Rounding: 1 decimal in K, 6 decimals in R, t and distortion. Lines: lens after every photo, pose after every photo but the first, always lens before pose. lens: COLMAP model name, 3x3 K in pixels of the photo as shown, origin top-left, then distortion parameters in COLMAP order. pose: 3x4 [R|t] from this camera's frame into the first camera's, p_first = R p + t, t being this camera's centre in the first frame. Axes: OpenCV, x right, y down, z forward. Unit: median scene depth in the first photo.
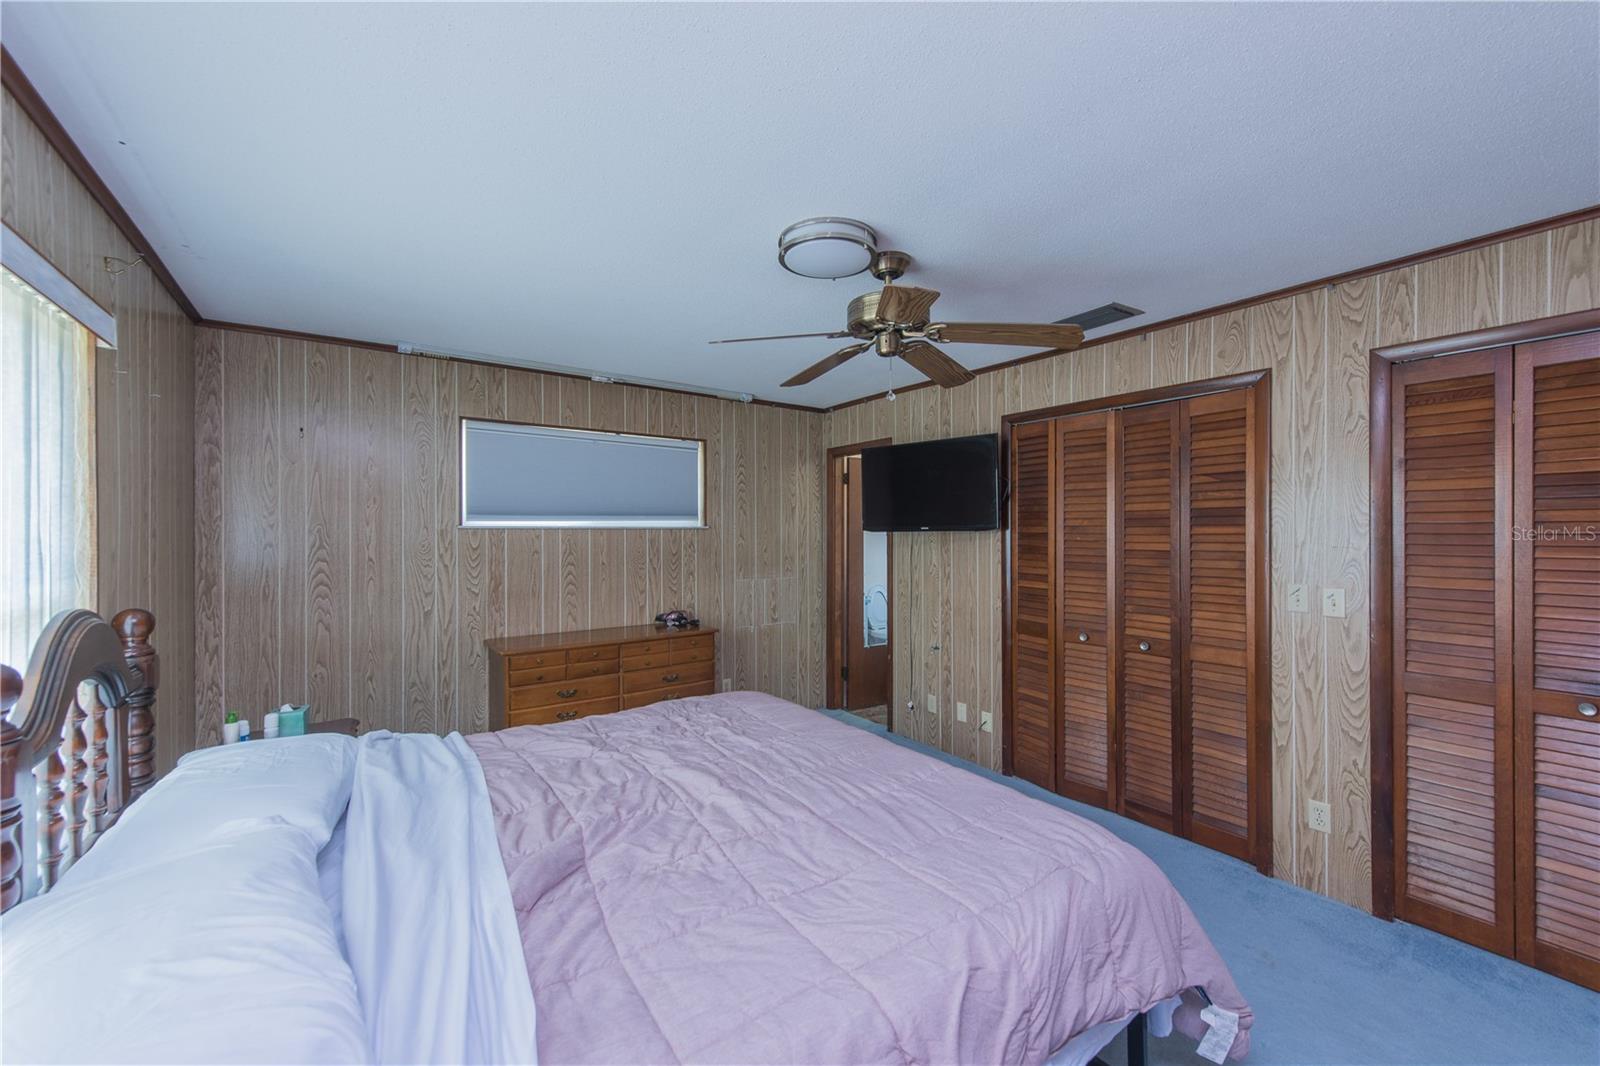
lens RADIAL K [[627.4, 0, 802.5], [0, 627.4, 528.0], [0, 0, 1]] dist [0.012800, -0.000888]
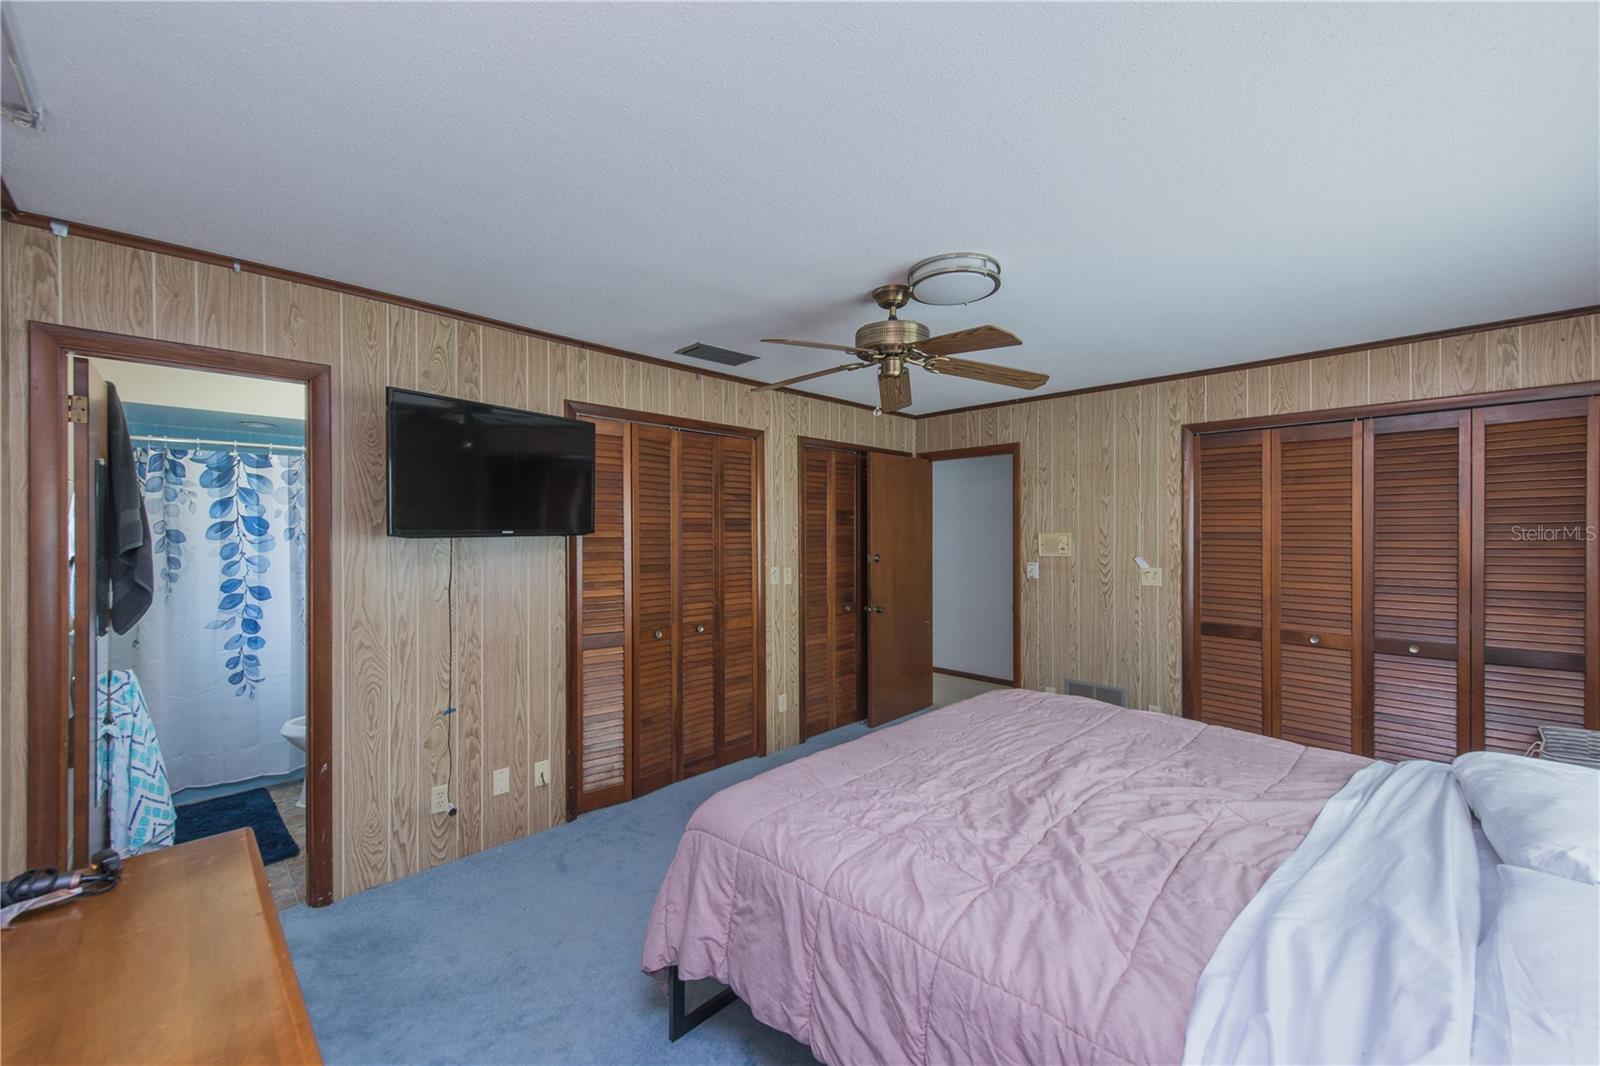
lens RADIAL K [[627.4, 0, 804.0], [0, 627.4, 531.4], [0, 0, 1]] dist [0.012800, -0.000888]
pose [[-0.165119, 0.000810, 0.986273, -0.556157], [-0.004711, 0.999988, -0.001610, -0.001280], [-0.986262, -0.004912, -0.165114, 0.801308]]
